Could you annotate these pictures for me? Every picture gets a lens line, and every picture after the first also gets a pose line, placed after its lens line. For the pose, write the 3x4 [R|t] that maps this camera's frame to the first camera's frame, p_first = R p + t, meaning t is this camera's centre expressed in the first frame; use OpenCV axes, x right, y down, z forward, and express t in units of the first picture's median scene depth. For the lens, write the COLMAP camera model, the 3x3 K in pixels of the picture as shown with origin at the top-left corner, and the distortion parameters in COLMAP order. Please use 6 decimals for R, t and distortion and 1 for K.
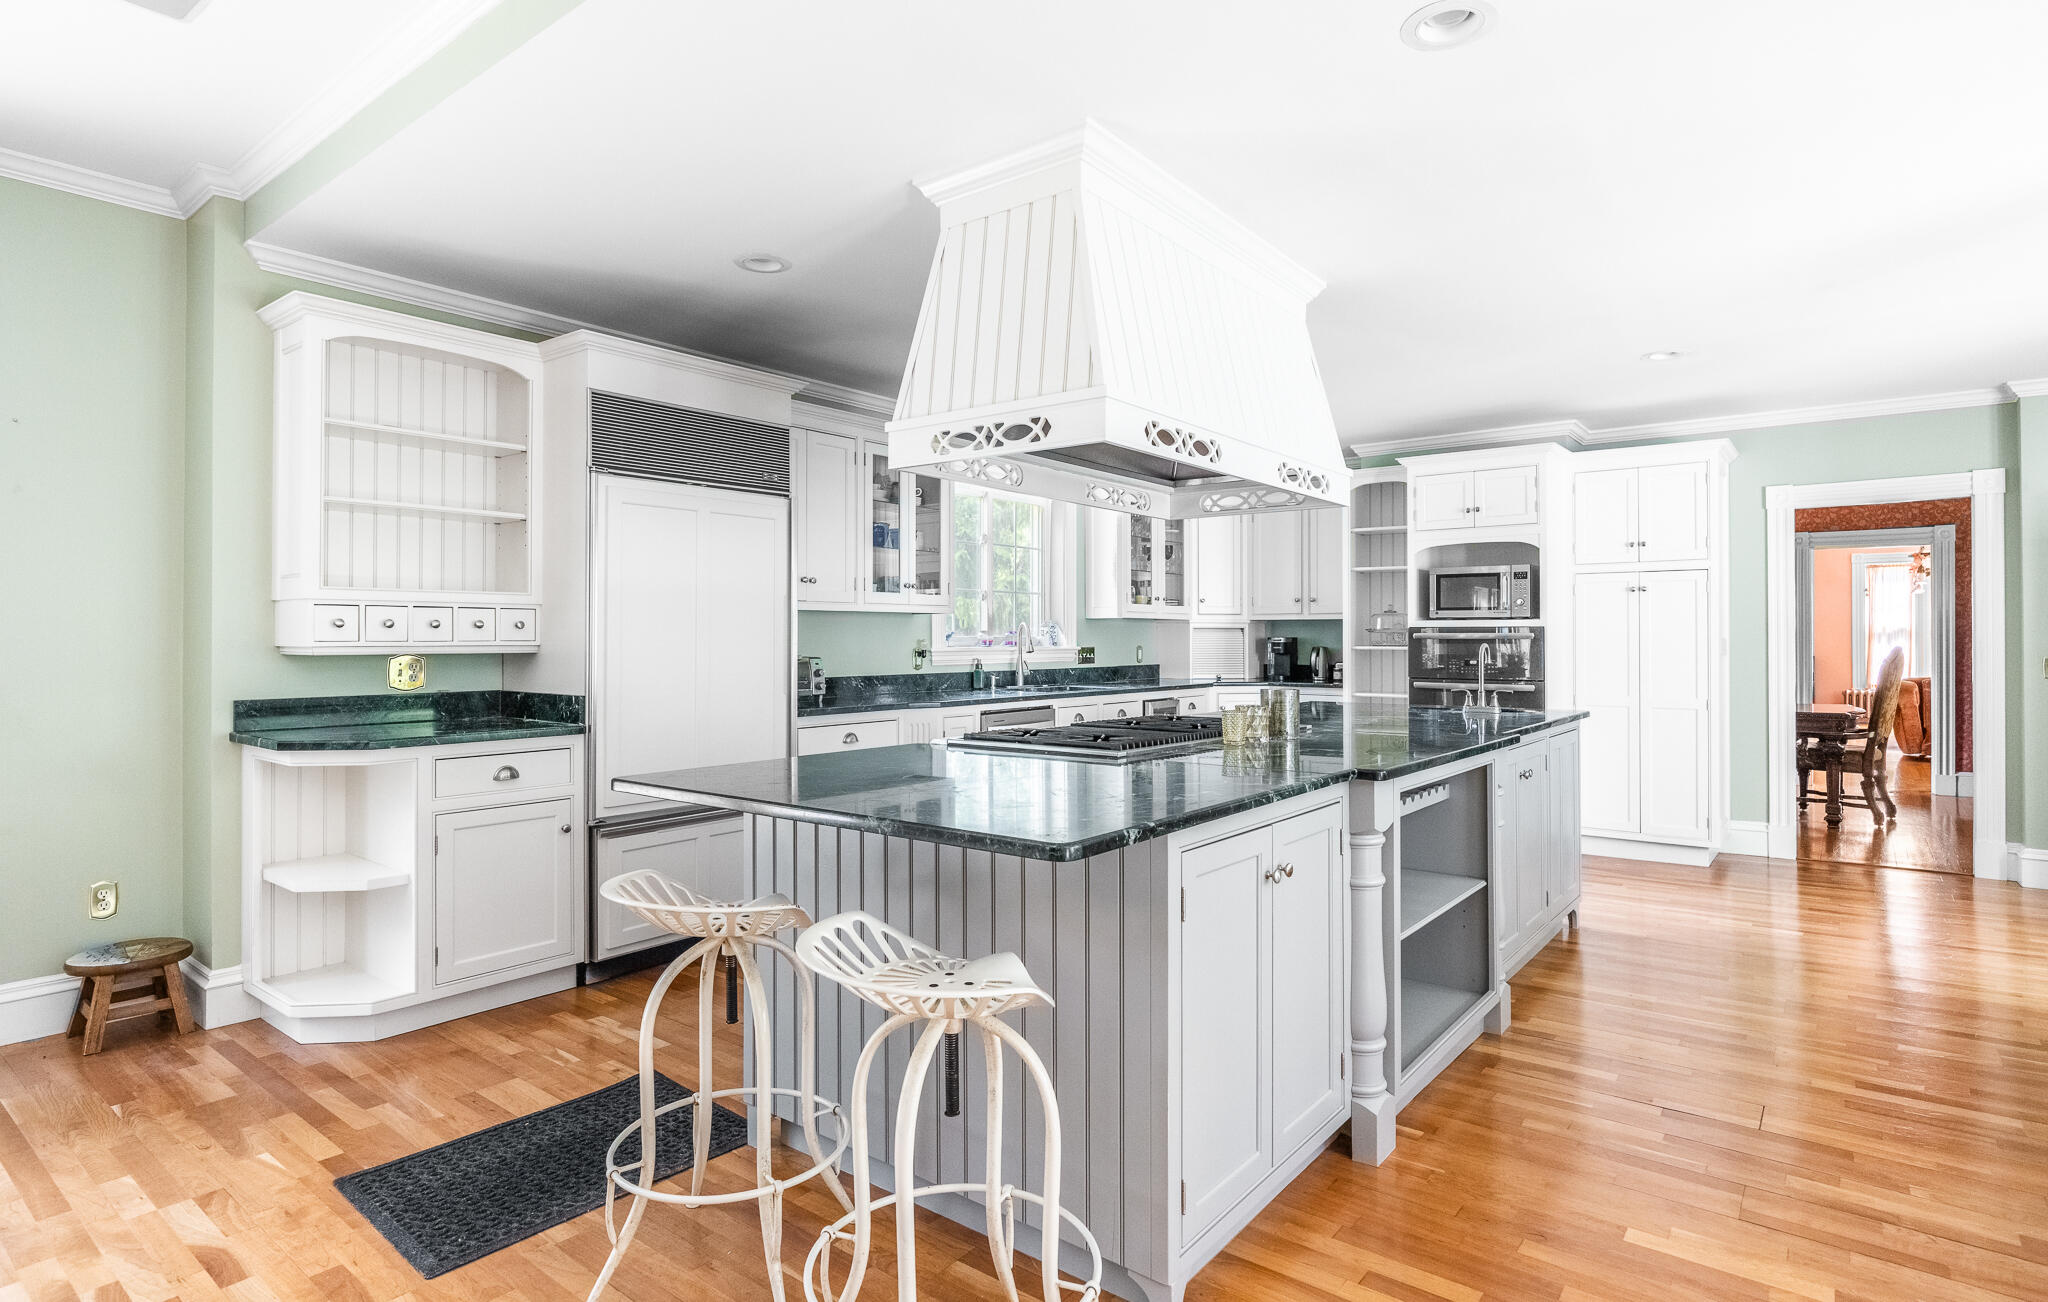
lens RADIAL K [[1079.1, 0, 1021.4], [0, 1079.1, 635.3], [0, 0, 1]] dist [-0.000320, -0.001195]
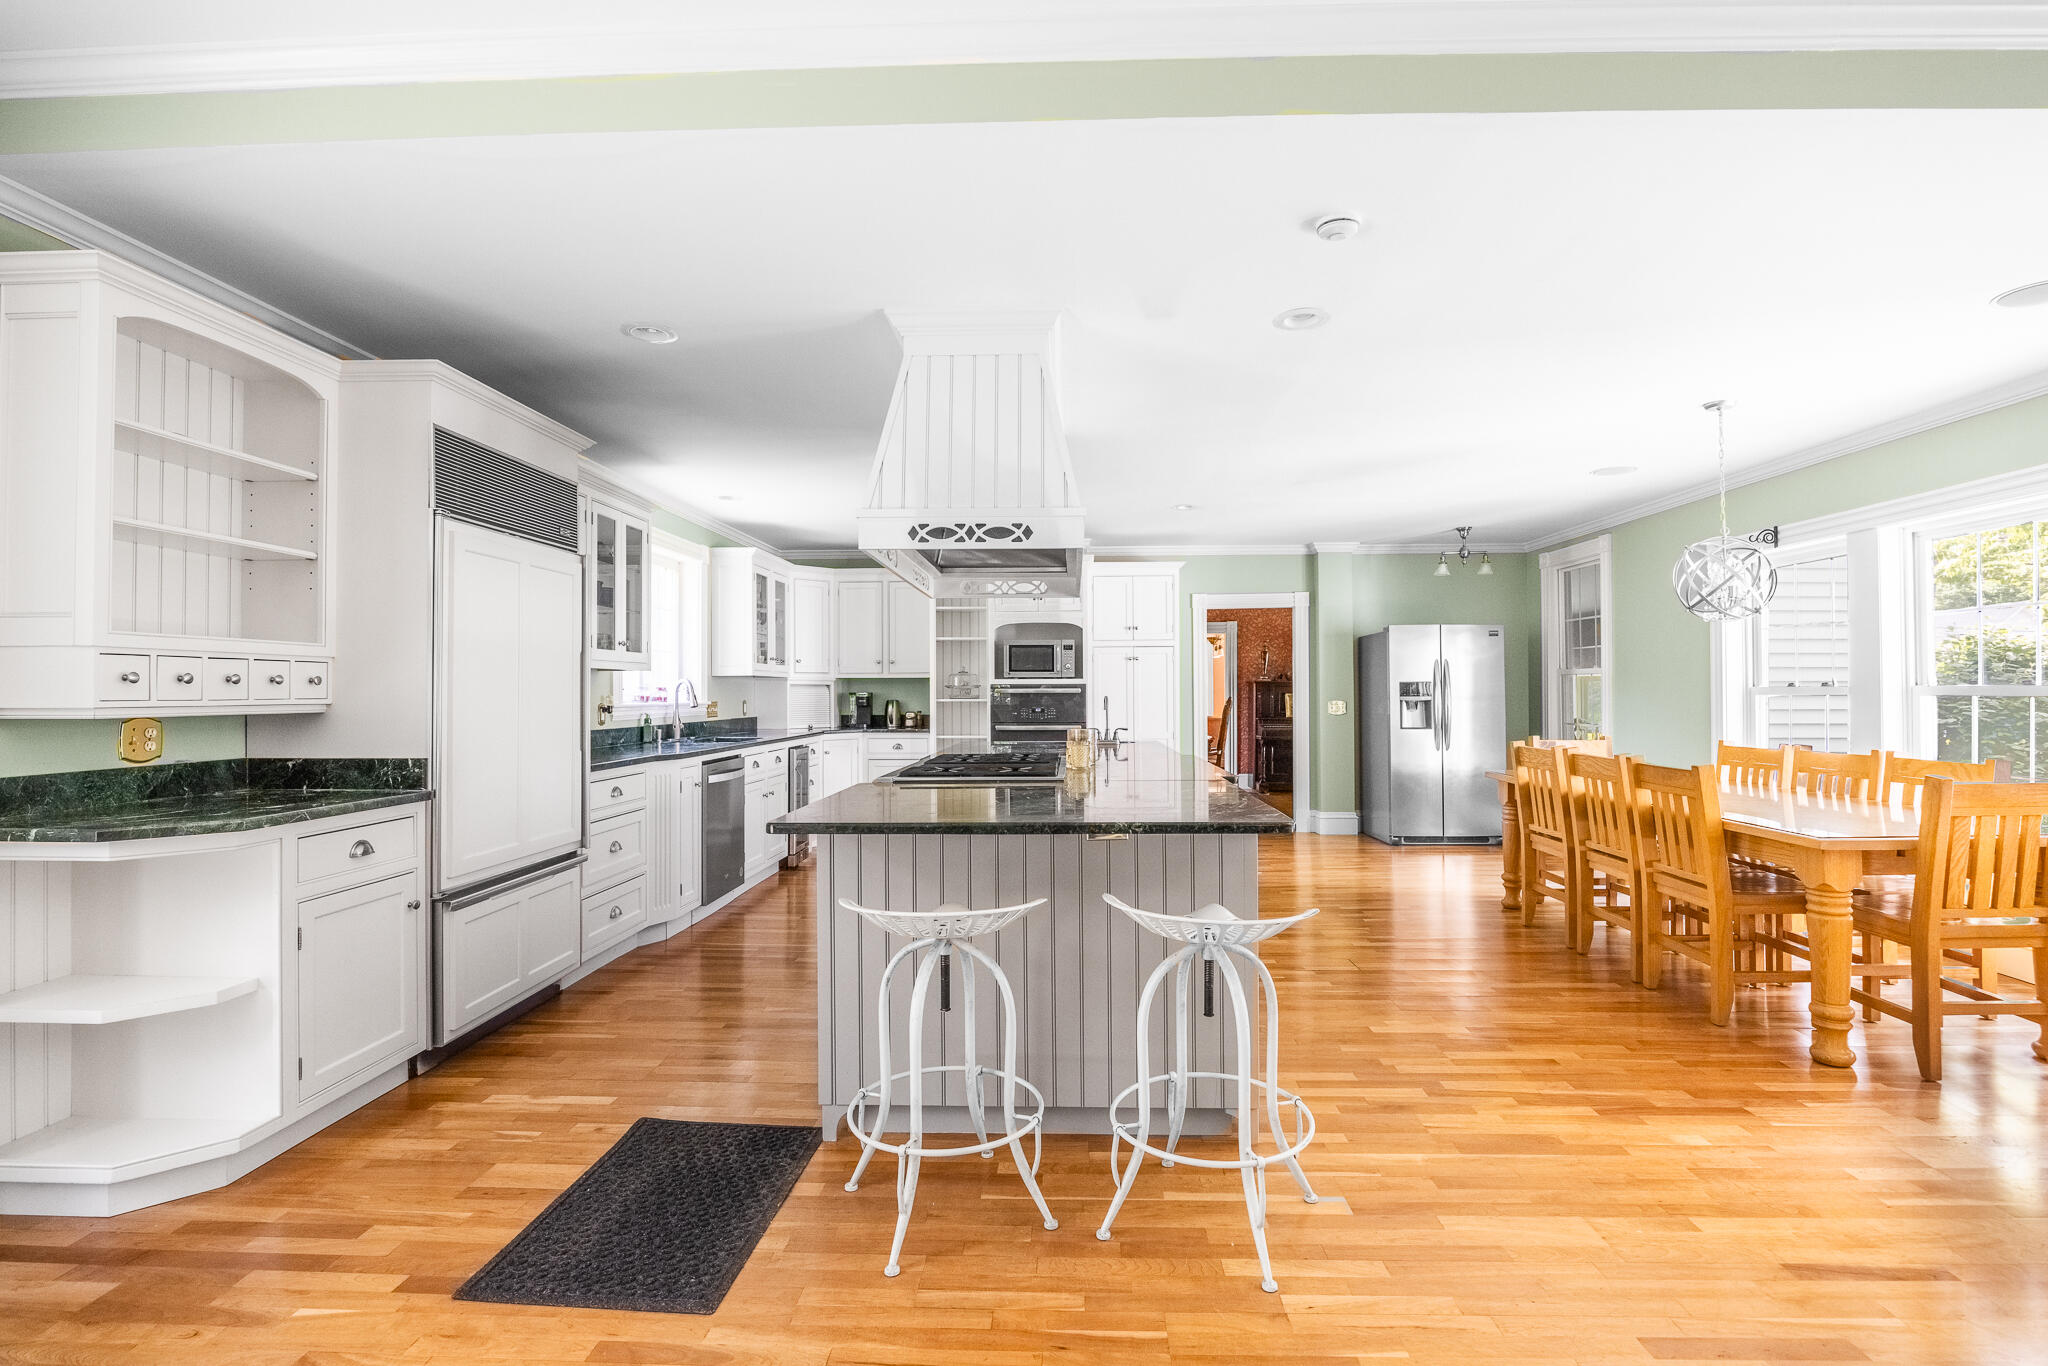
lens RADIAL K [[959.1, 0, 1025.5], [0, 959.1, 689.7], [0, 0, 1]] dist [-0.002872, 0.000083]
pose [[0.807912, -0.001601, 0.589301, -0.470067], [0.002054, 0.999998, -0.000098, -0.001138], [-0.589300, 0.001290, 0.807913, 0.043930]]
